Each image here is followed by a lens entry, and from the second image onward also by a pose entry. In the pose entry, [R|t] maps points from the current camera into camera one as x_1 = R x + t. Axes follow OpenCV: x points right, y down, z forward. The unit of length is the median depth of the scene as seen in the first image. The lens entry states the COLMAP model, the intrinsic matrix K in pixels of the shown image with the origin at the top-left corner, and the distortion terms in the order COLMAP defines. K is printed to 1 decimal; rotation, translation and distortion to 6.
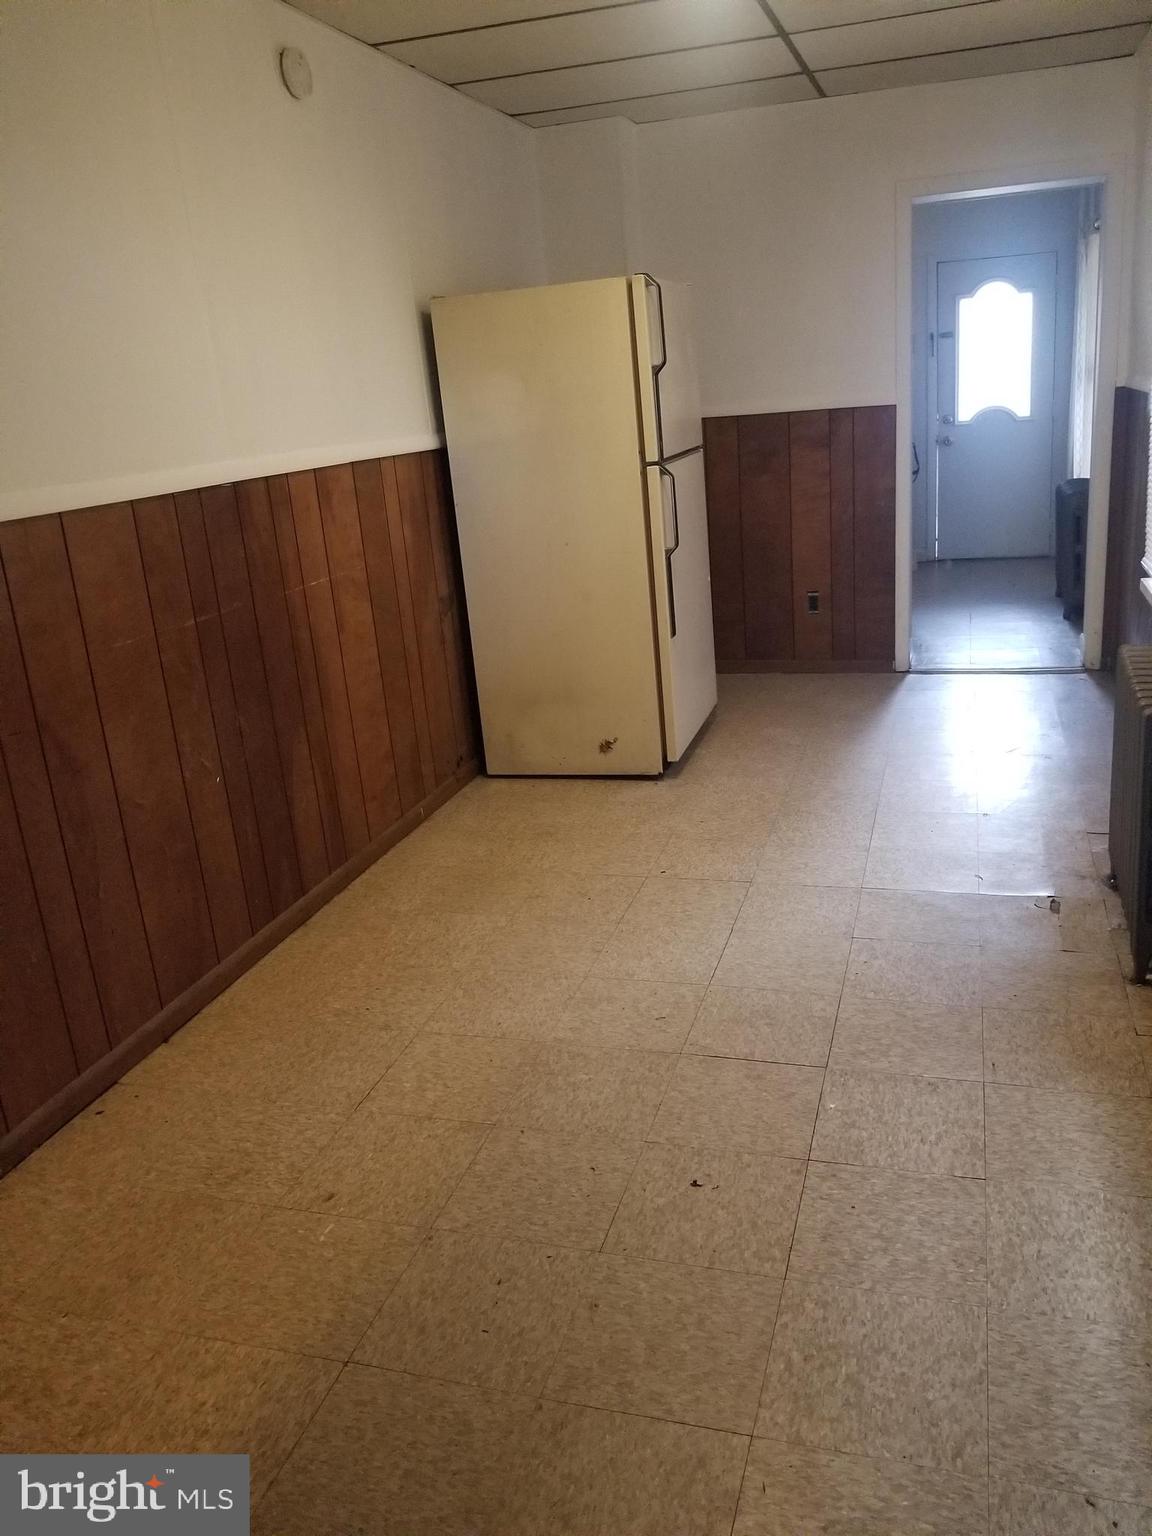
lens RADIAL K [[1194.3, 0, 595.5], [0, 1194.3, 762.9], [0, 0, 1]] dist [0.077780, -0.137639]
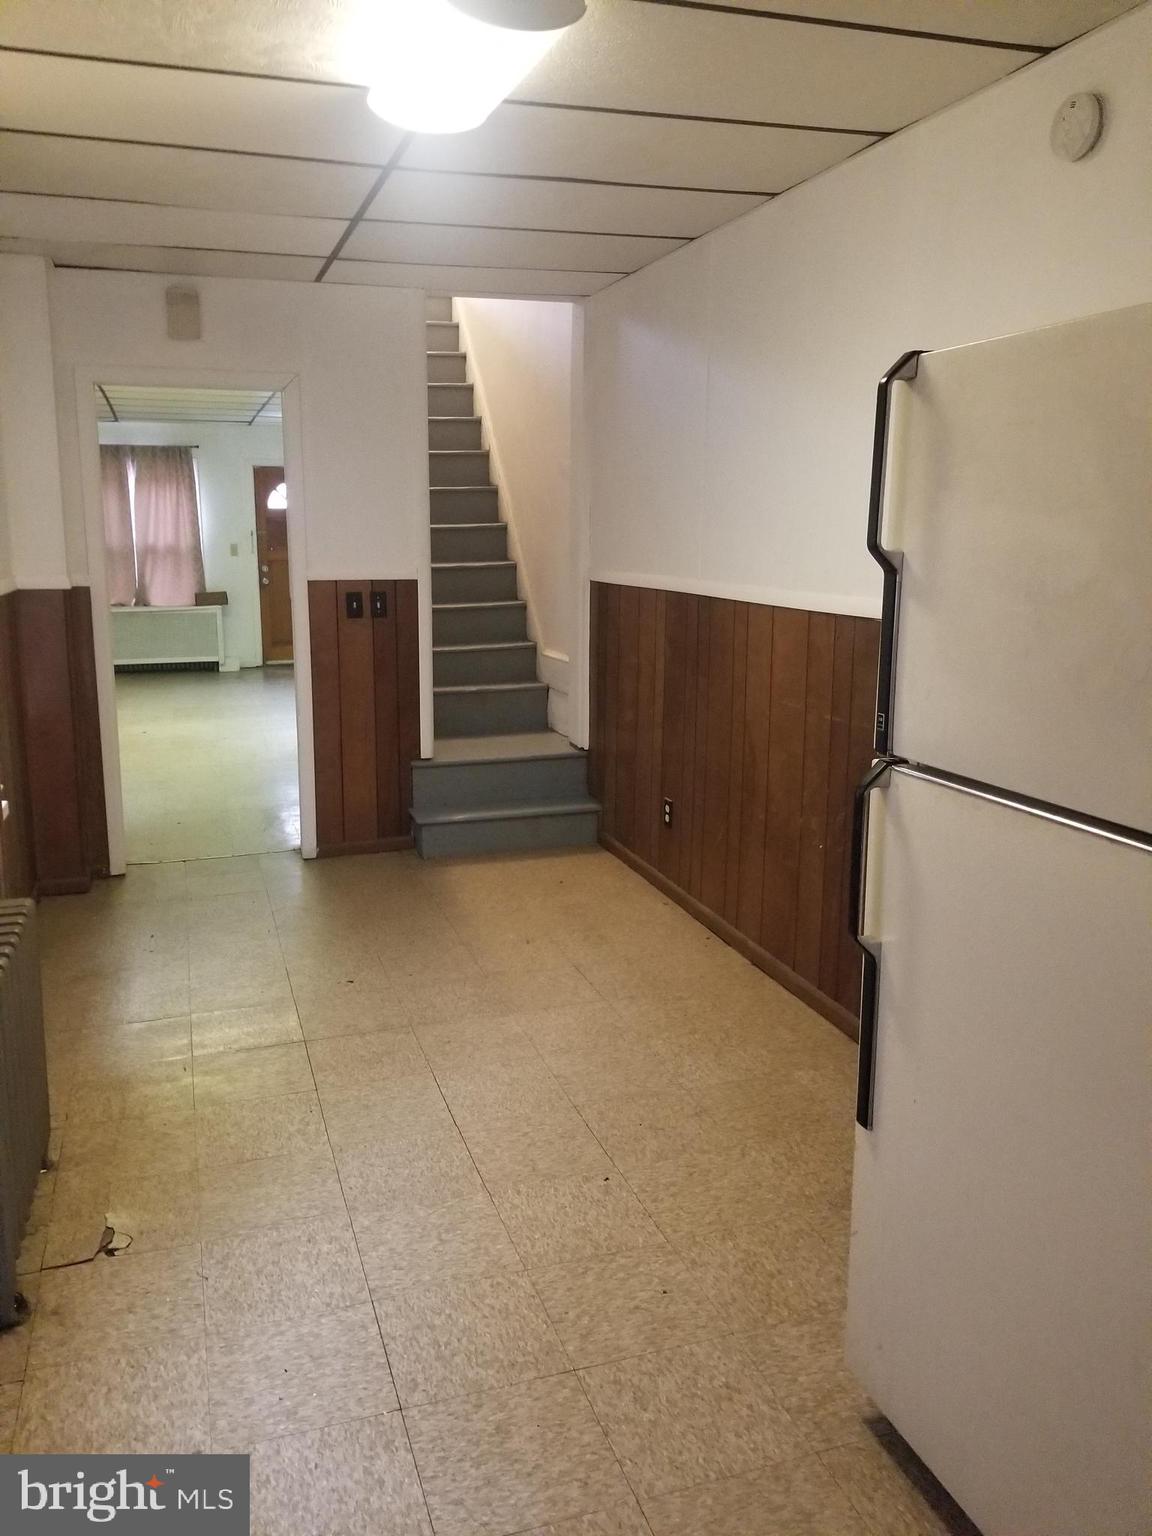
lens RADIAL K [[1282.6, 0, 609.1], [0, 1282.6, 760.3], [0, 0, 1]] dist [0.074816, -0.189831]
pose [[-0.817091, 0.175260, -0.549223, 0.566050], [-0.117682, 0.881906, 0.456500, -0.640639], [0.564369, 0.437636, -0.699973, 1.785067]]
